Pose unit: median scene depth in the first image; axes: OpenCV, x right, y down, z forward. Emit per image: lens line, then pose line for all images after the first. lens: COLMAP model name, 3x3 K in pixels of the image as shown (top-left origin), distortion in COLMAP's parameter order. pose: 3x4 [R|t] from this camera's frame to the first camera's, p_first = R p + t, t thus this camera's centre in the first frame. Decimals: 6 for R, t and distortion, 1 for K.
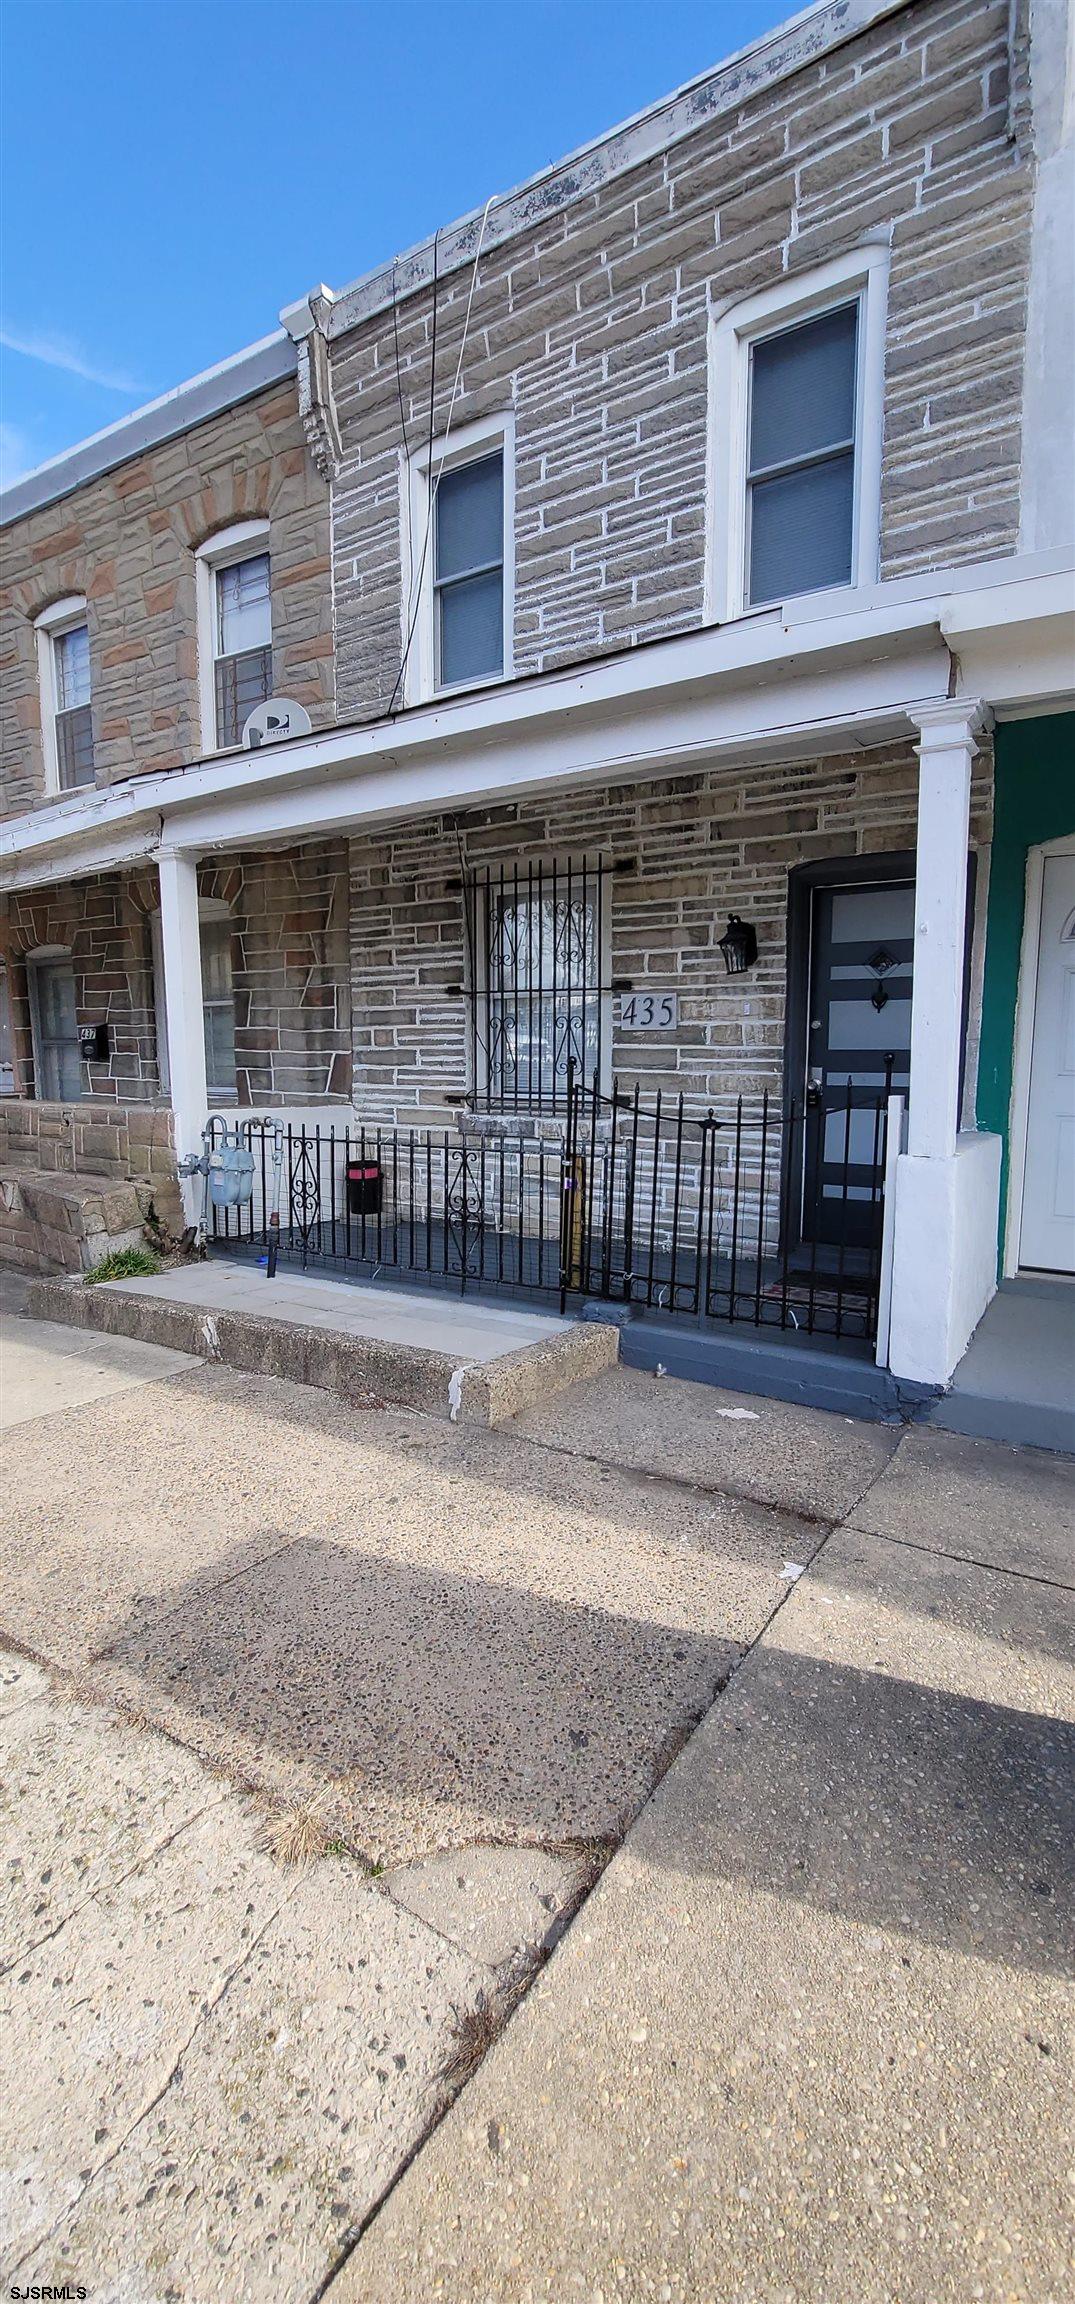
lens RADIAL K [[934.0, 0, 532.8], [0, 934.0, 1139.5], [0, 0, 1]] dist [-0.009596, 0.008602]
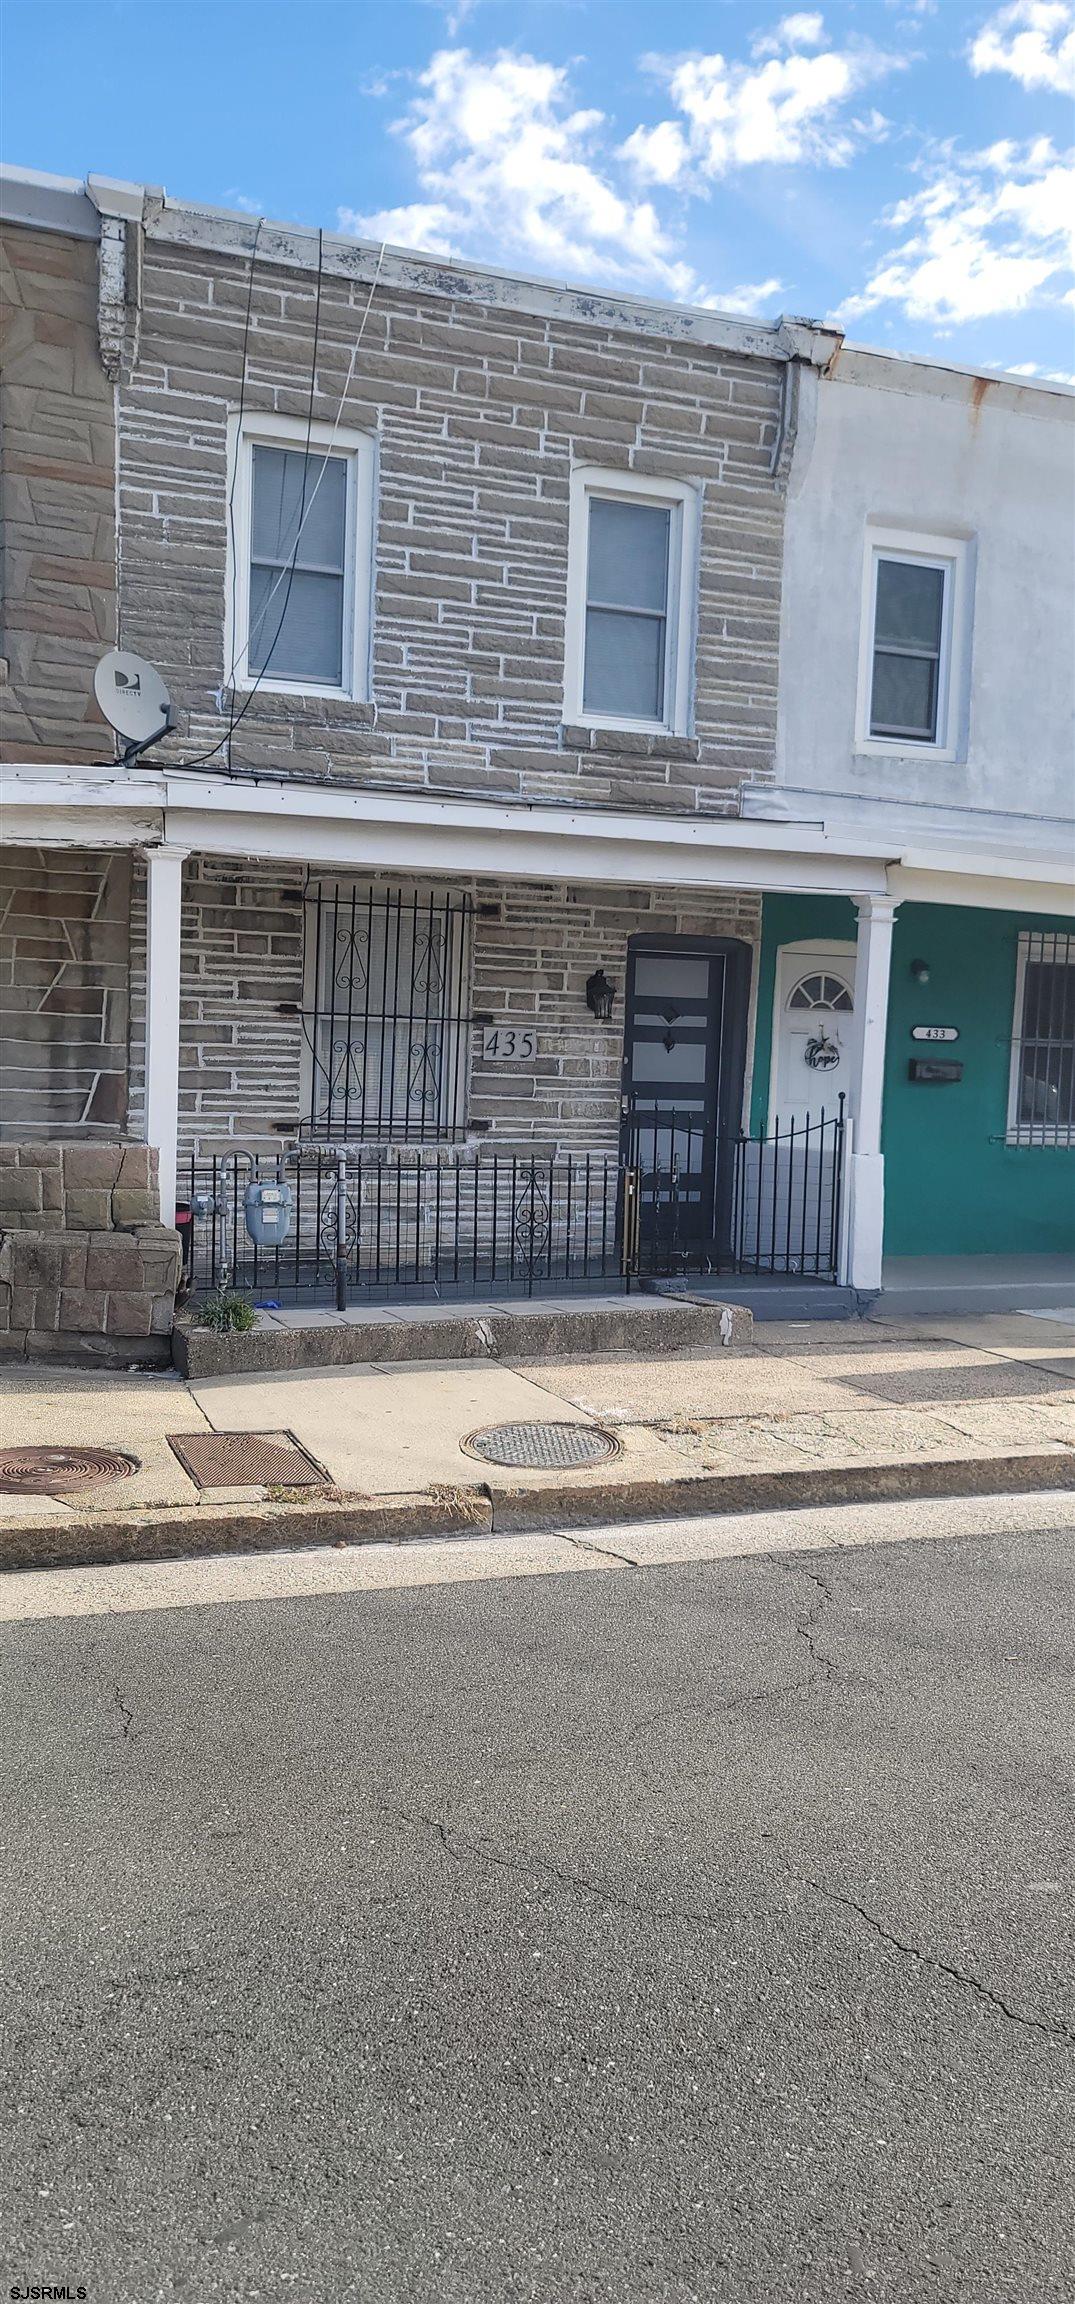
lens RADIAL K [[1626.4, 0, 537.5], [0, 1626.4, 1152.0], [0, 0, 1]] dist [0.049754, -0.005807]
pose [[0.615187, -0.026633, 0.787931, -1.393984], [0.046166, 0.998931, -0.002280, -0.004181], [-0.787028, 0.037779, 0.615759, -0.206649]]
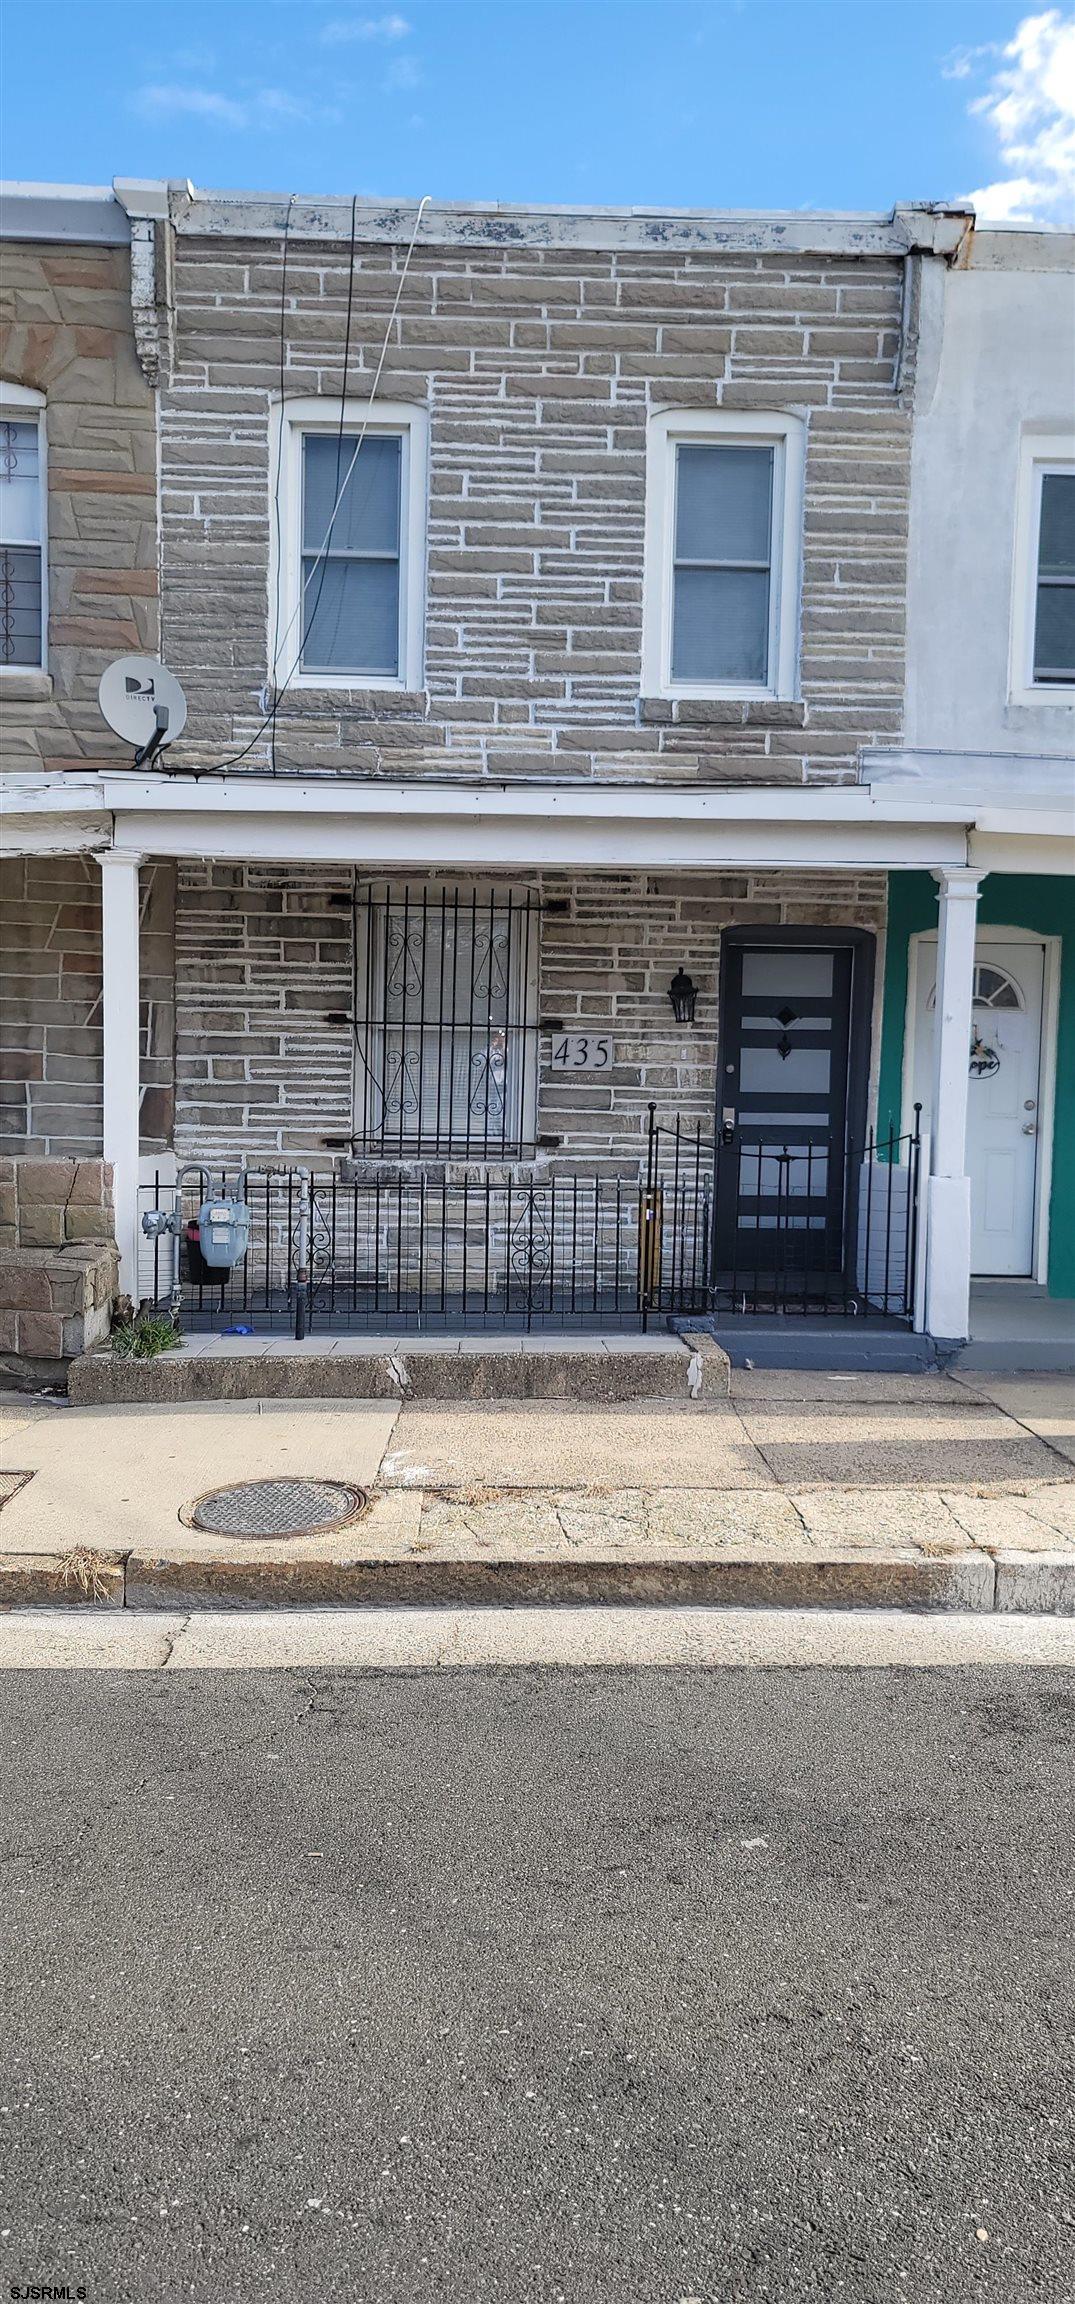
lens RADIAL K [[1622.4, 0, 537.5], [0, 1622.4, 1152.0], [0, 0, 1]] dist [0.042685, 0.005741]
pose [[0.827546, -0.014932, 0.561199, -0.911871], [0.035930, 0.999006, -0.026401, 0.014711], [-0.560247, 0.042012, 0.827260, -0.420130]]
